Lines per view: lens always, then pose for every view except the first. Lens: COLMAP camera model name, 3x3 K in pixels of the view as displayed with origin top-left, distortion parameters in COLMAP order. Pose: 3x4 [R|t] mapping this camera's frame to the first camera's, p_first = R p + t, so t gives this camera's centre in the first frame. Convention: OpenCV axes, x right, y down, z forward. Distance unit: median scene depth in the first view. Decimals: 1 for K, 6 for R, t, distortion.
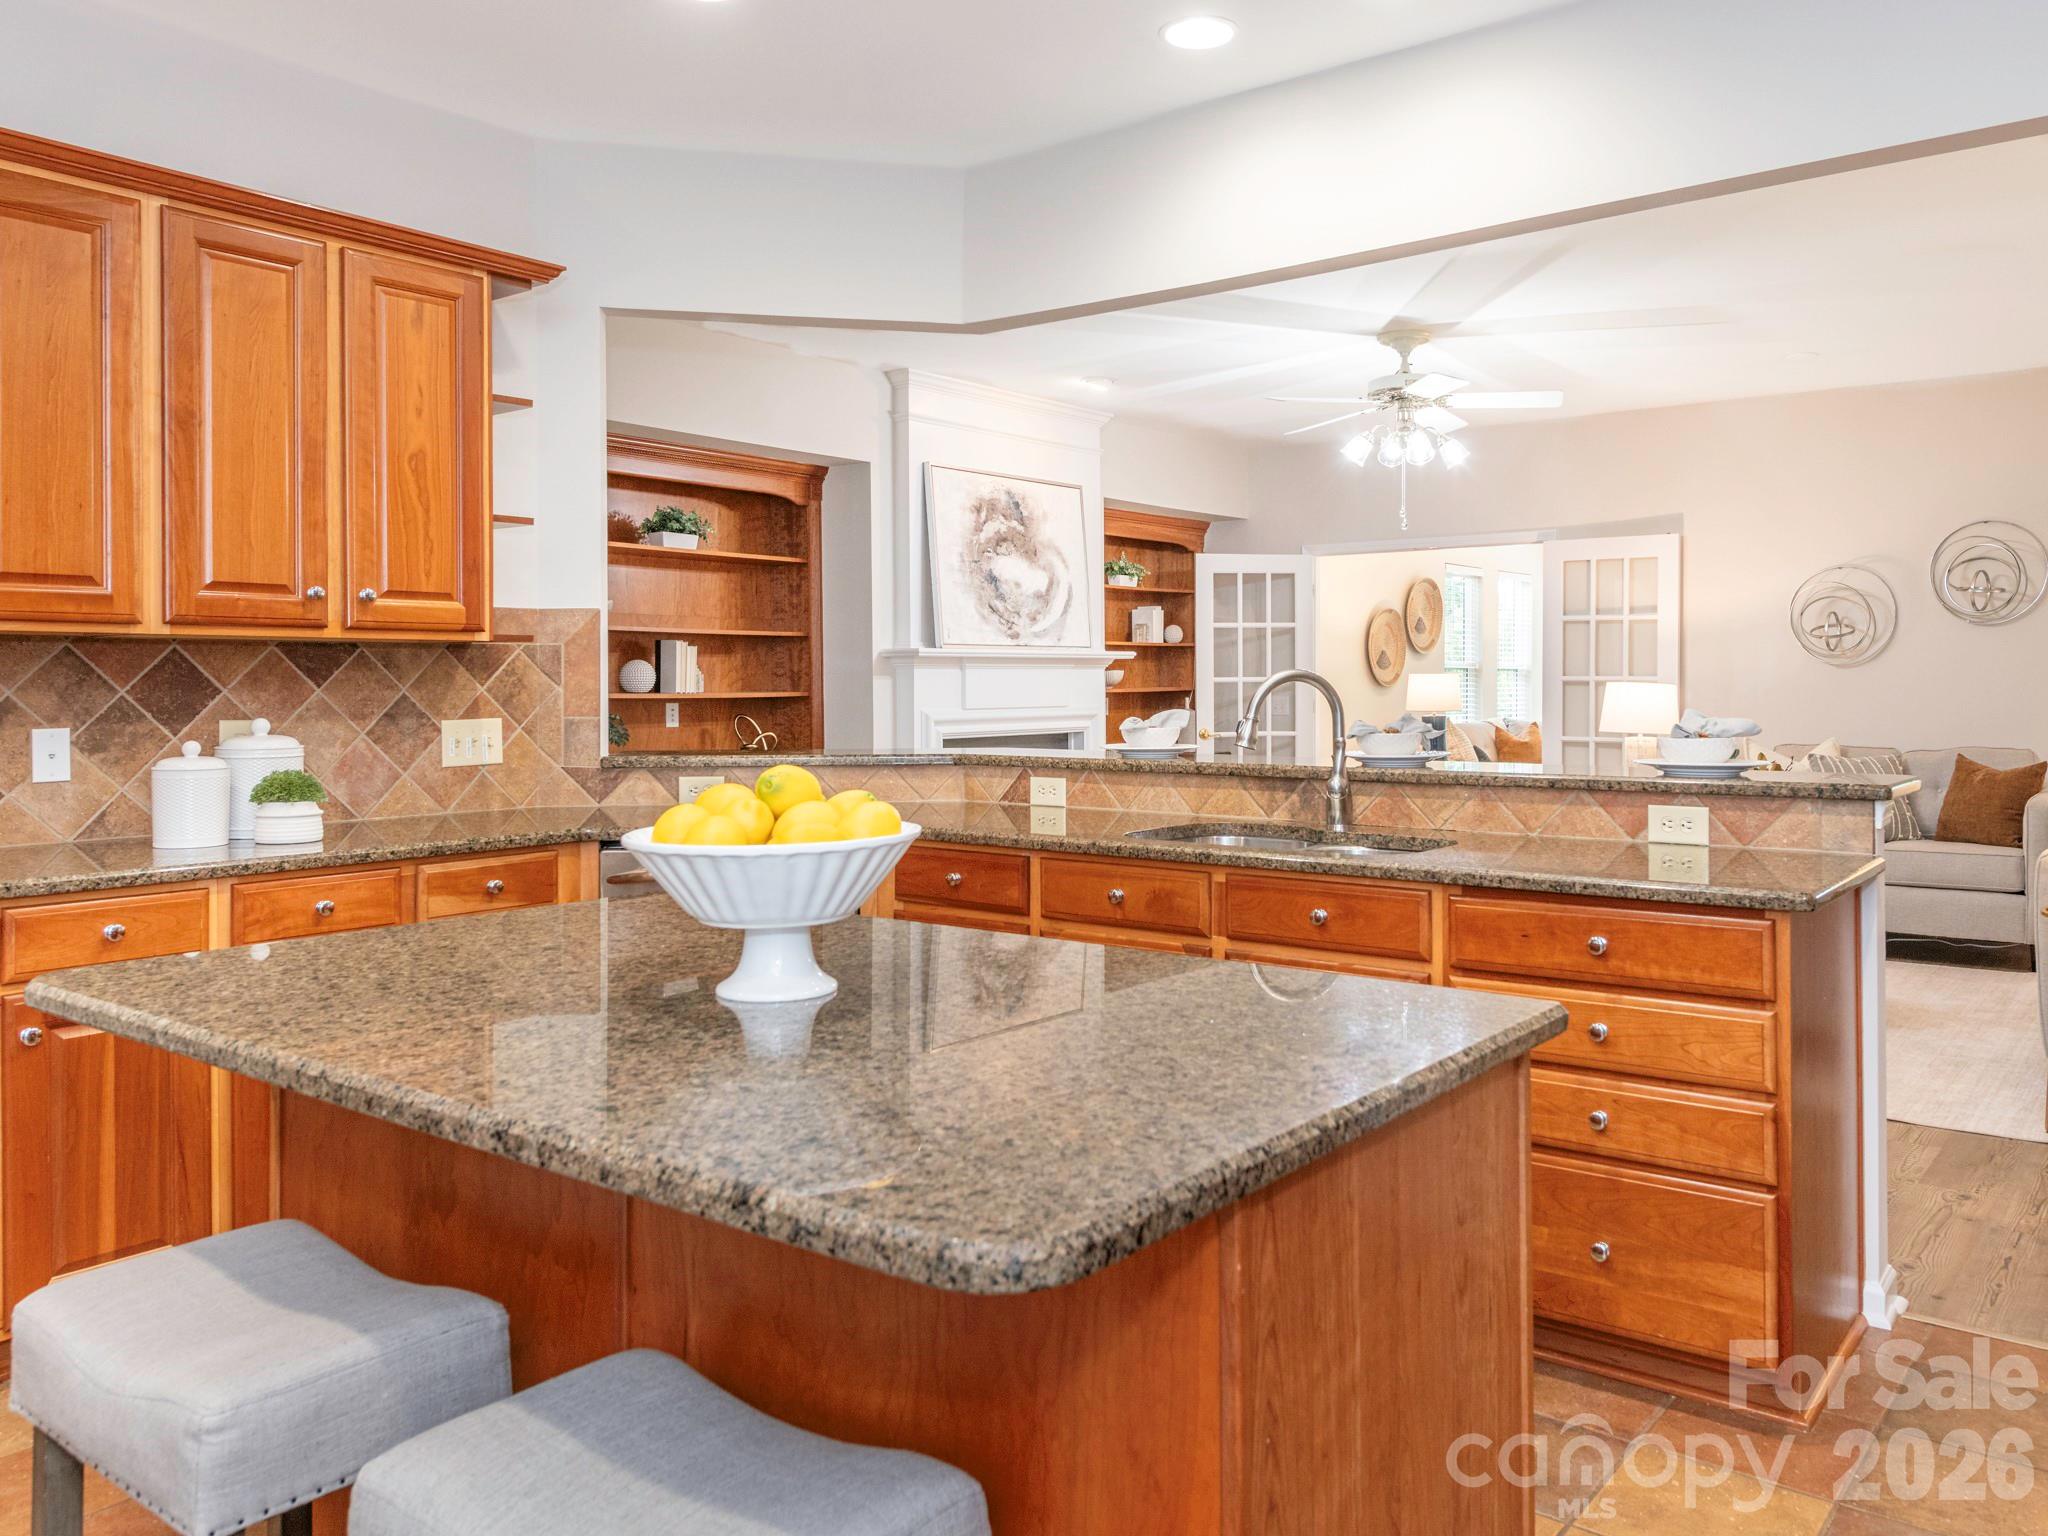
lens RADIAL K [[1592.1, 0, 1027.5], [0, 1592.1, 687.4], [0, 0, 1]] dist [-0.005638, -0.000594]
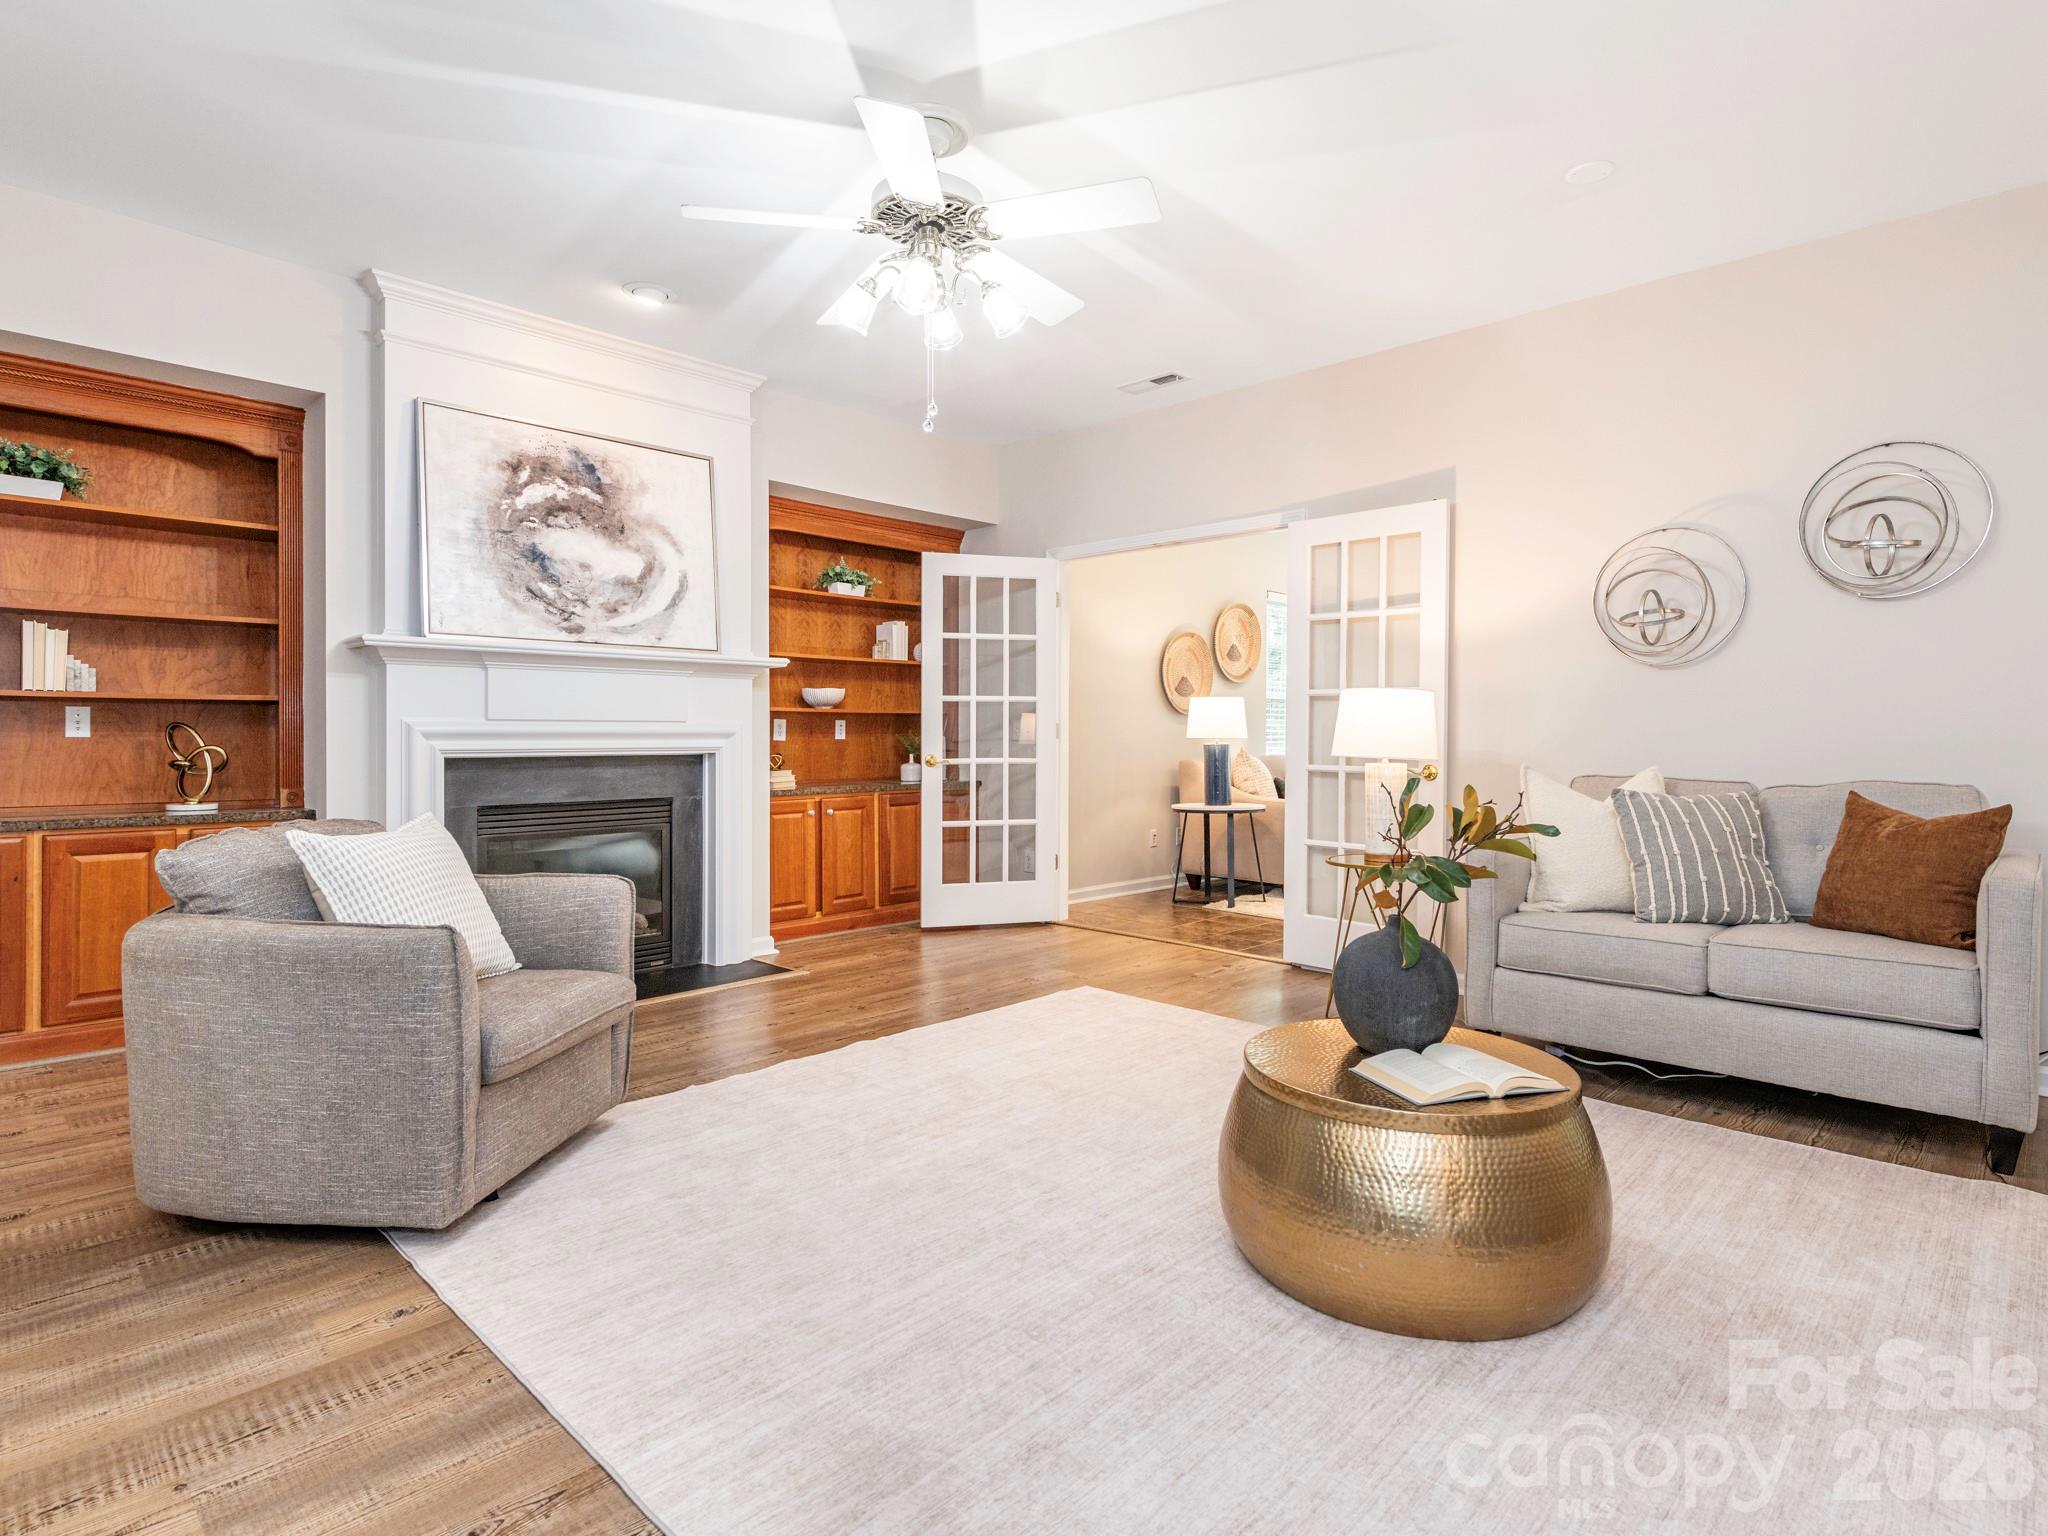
lens RADIAL K [[1112.9, 0, 1023.1], [0, 1112.9, 736.7], [0, 0, 1]] dist [0.004460, -0.000198]
pose [[0.995427, 0.006810, -0.095283, 0.268405], [-0.007163, 0.999969, -0.003367, 0.021484], [0.095257, 0.004034, 0.995444, 0.467122]]
